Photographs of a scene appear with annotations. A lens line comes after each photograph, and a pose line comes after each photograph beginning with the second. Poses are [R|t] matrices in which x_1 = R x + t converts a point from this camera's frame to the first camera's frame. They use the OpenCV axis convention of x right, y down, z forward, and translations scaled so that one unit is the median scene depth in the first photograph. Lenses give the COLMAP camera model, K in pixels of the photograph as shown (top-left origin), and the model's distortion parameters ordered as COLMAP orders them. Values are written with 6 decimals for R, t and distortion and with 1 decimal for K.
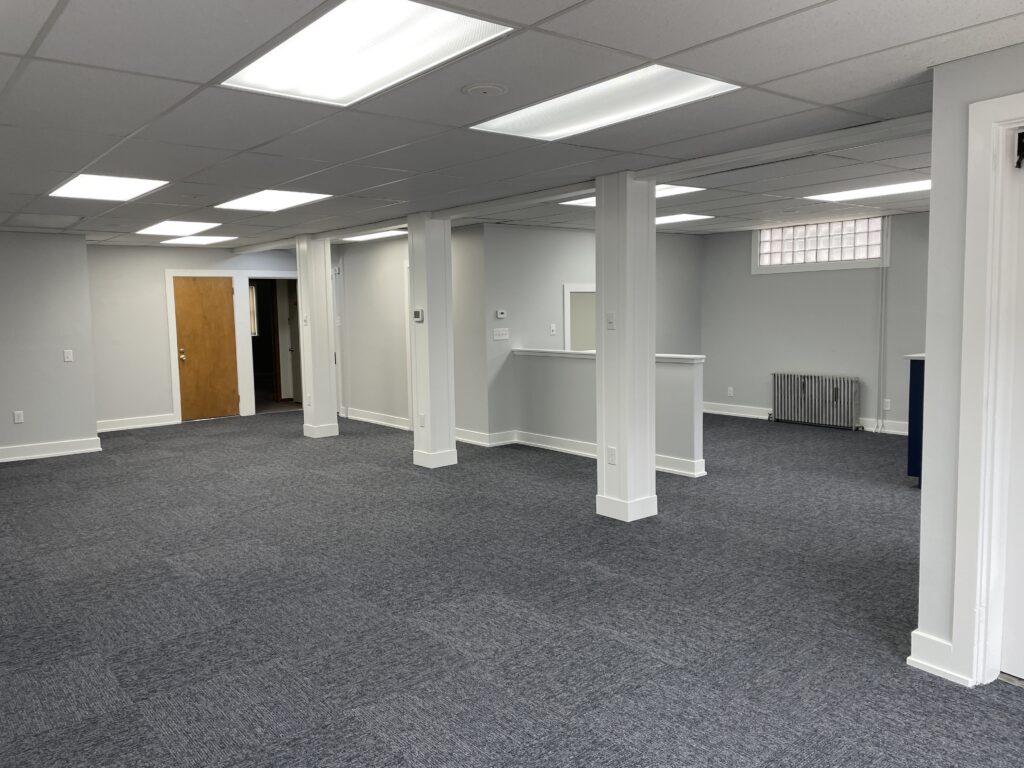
lens RADIAL K [[763.2, 0, 500.5], [0, 763.2, 378.5], [0, 0, 1]] dist [0.089759, -0.110647]
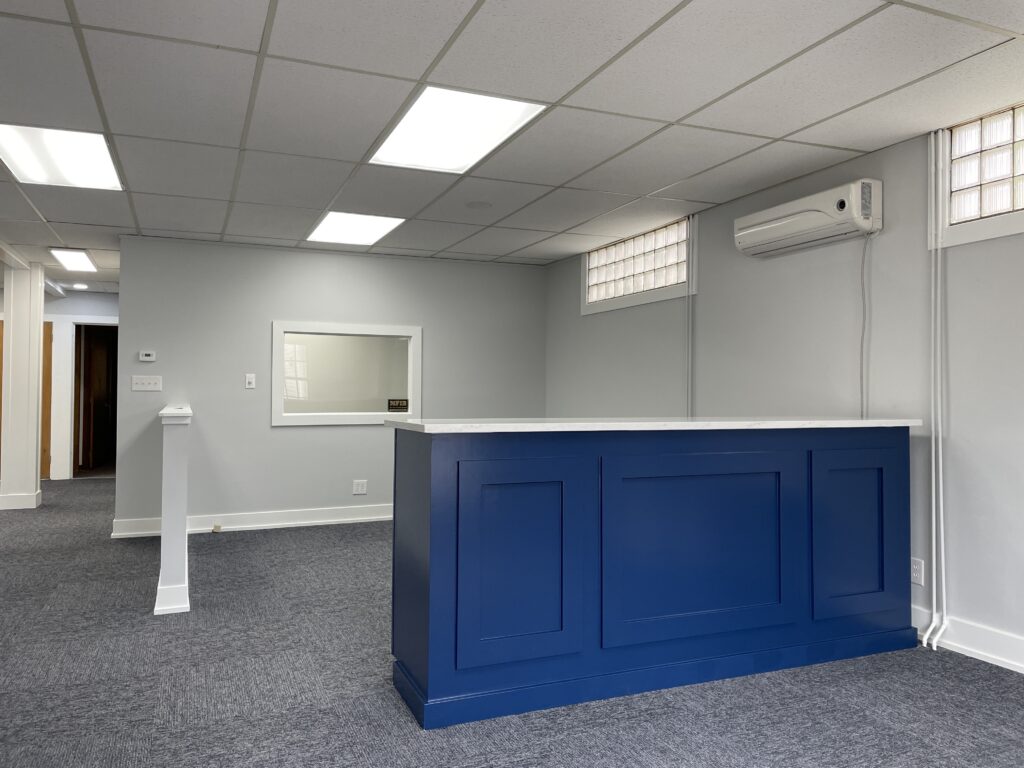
lens RADIAL K [[766.2, 0, 518.7], [0, 766.2, 375.3], [0, 0, 1]] dist [0.093124, -0.118887]
pose [[0.959145, 0.019839, -0.282217, 0.529739], [-0.049869, 0.993774, -0.099626, -0.008204], [0.278484, 0.109630, 0.954164, 0.358189]]
